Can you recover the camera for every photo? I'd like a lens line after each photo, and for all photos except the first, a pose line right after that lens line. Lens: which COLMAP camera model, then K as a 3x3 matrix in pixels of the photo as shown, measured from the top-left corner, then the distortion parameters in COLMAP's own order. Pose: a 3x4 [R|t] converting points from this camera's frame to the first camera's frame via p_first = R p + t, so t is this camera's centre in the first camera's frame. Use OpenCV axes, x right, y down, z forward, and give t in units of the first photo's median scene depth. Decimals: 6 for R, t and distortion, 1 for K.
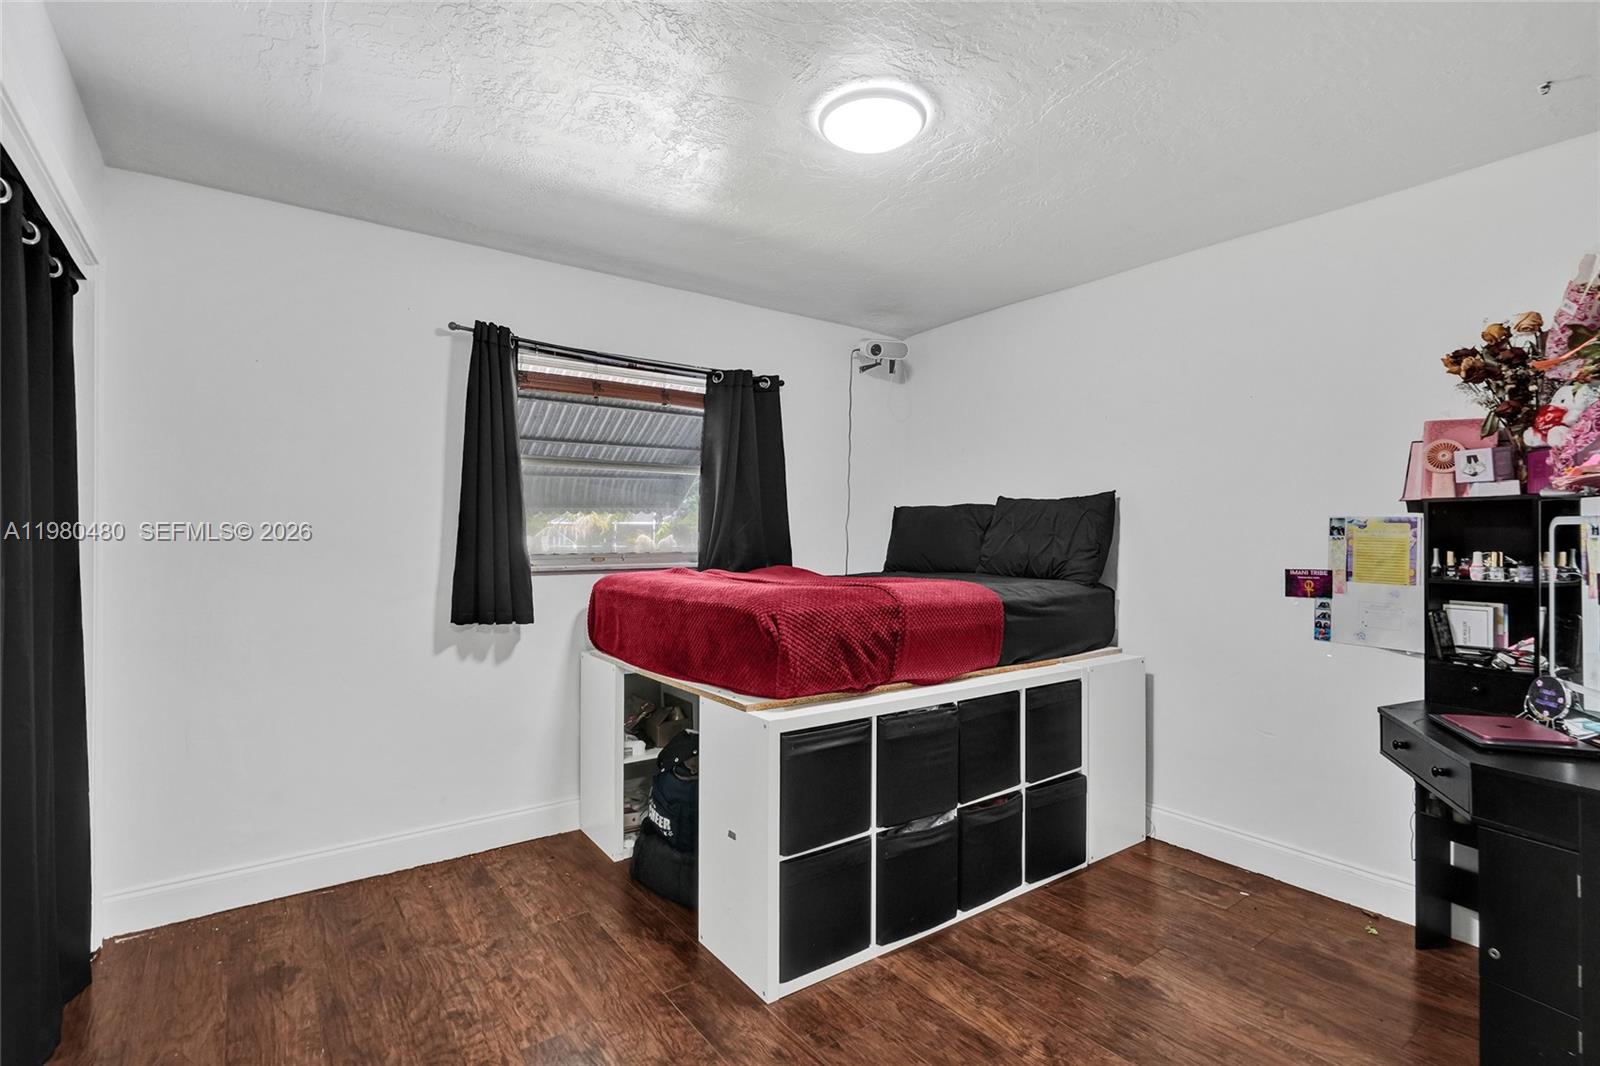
lens RADIAL K [[761.3, 0, 798.6], [0, 761.3, 540.0], [0, 0, 1]] dist [-0.001885, 0.000215]
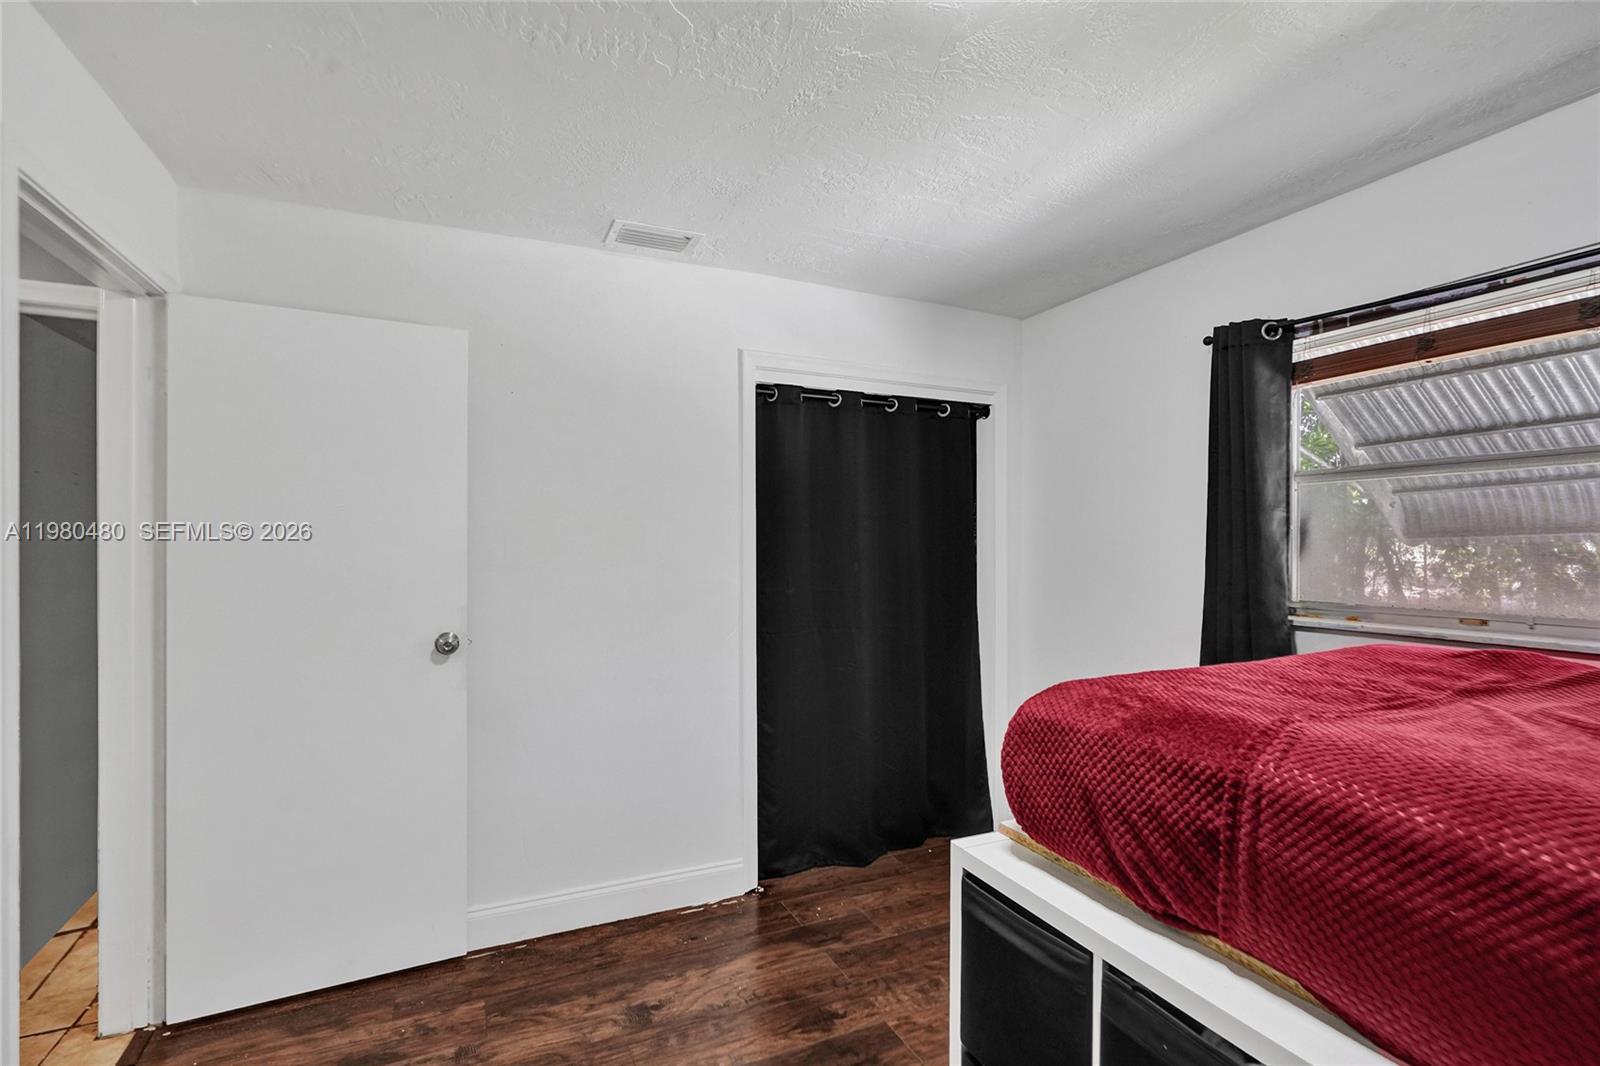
lens RADIAL K [[761.3, 0, 798.6], [0, 761.3, 540.0], [0, 0, 1]] dist [-0.001885, 0.000215]
pose [[-0.203038, -0.014153, -0.979068, 0.472699], [-0.009518, 0.999877, -0.012480, -0.030869], [0.979125, 0.006785, -0.203148, 0.663122]]
